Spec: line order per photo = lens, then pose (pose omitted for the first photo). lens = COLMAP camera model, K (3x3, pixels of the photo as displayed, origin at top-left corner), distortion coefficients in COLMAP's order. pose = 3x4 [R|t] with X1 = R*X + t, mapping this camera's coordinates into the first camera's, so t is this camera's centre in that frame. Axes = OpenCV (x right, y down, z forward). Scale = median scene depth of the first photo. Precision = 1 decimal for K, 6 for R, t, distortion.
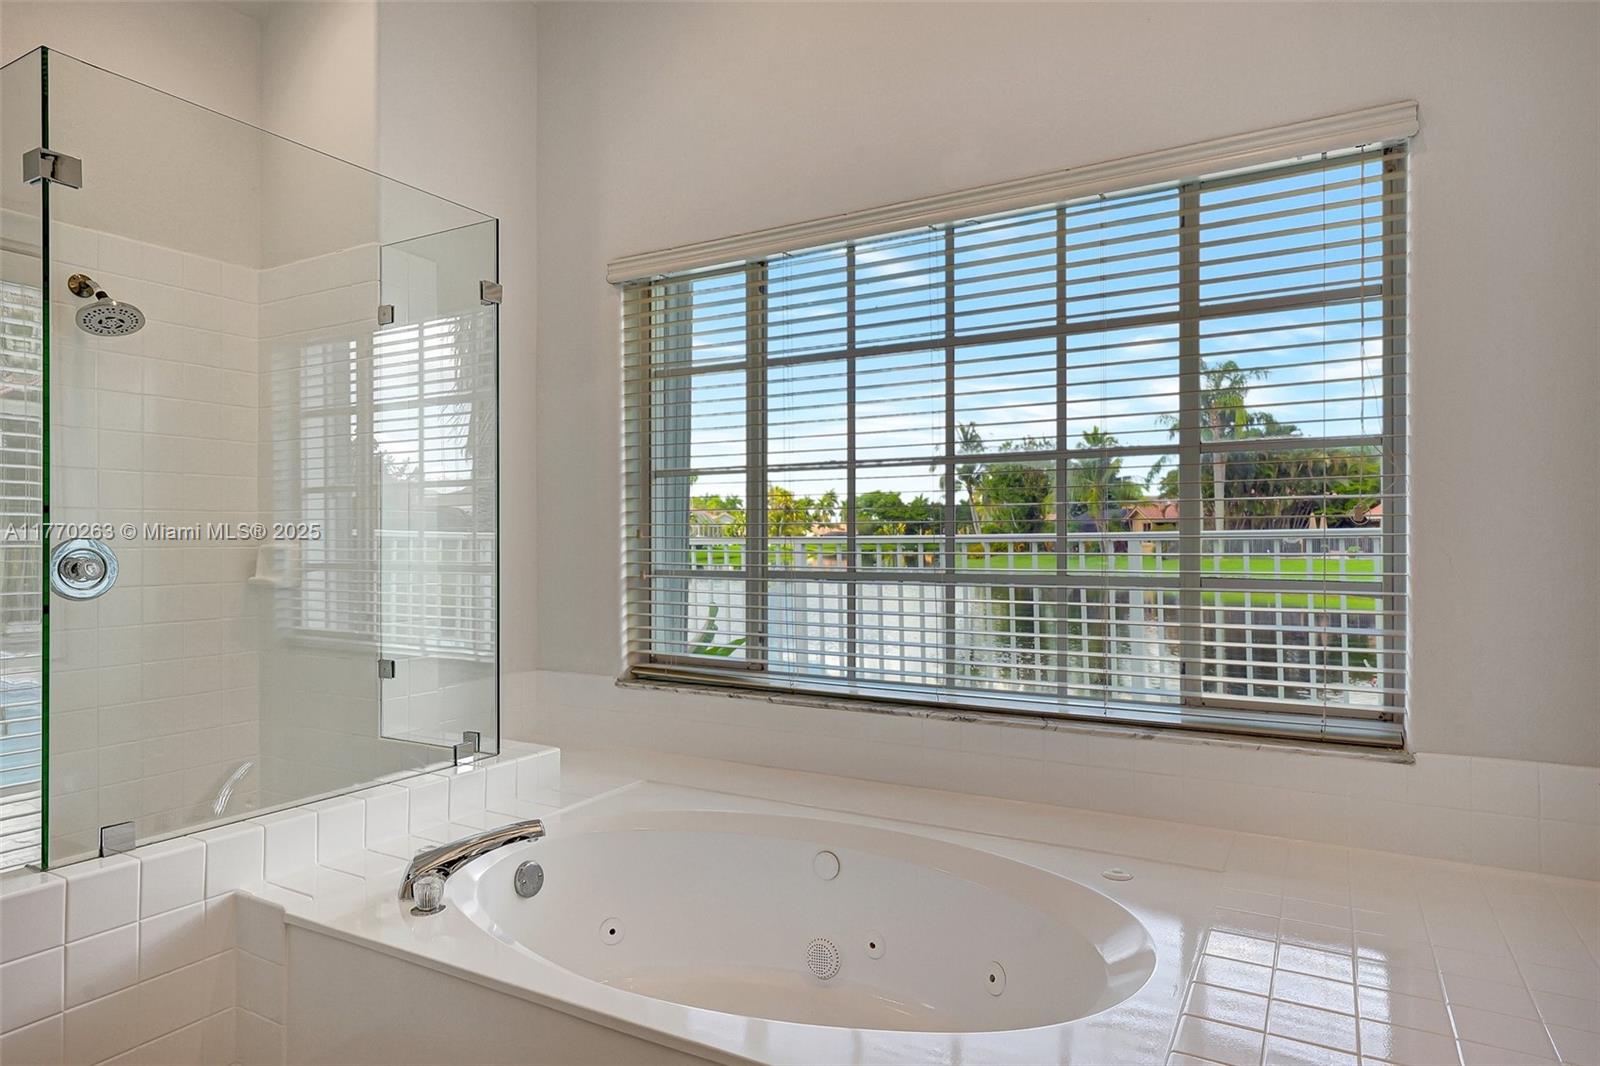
lens RADIAL K [[945.1, 0, 800.0], [0, 945.1, 533.0], [0, 0, 1]] dist [-0.000912, -0.000508]
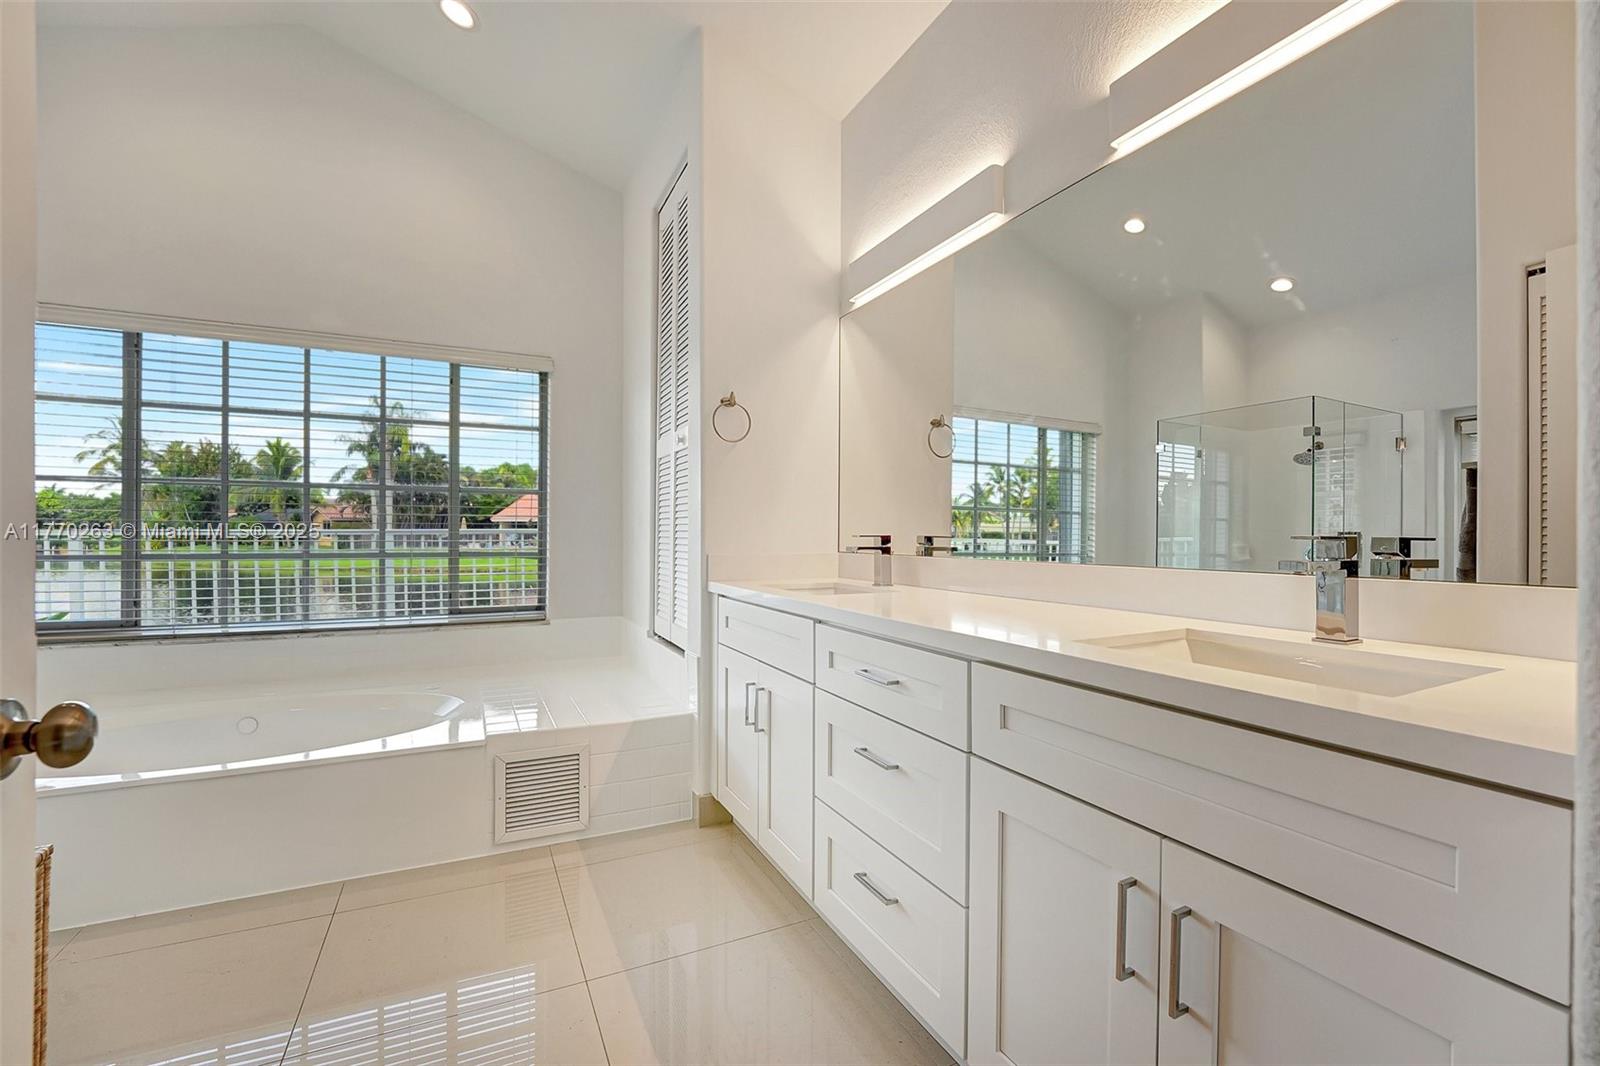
lens RADIAL K [[673.2, 0, 800.0], [0, 673.2, 533.0], [0, 0, 1]] dist [0.002769, 0.000303]
pose [[0.560211, 0.006417, 0.828325, -0.322329], [-0.010875, 0.999941, -0.000392, -0.002798], [-0.828278, -0.008788, 0.560248, -0.385700]]
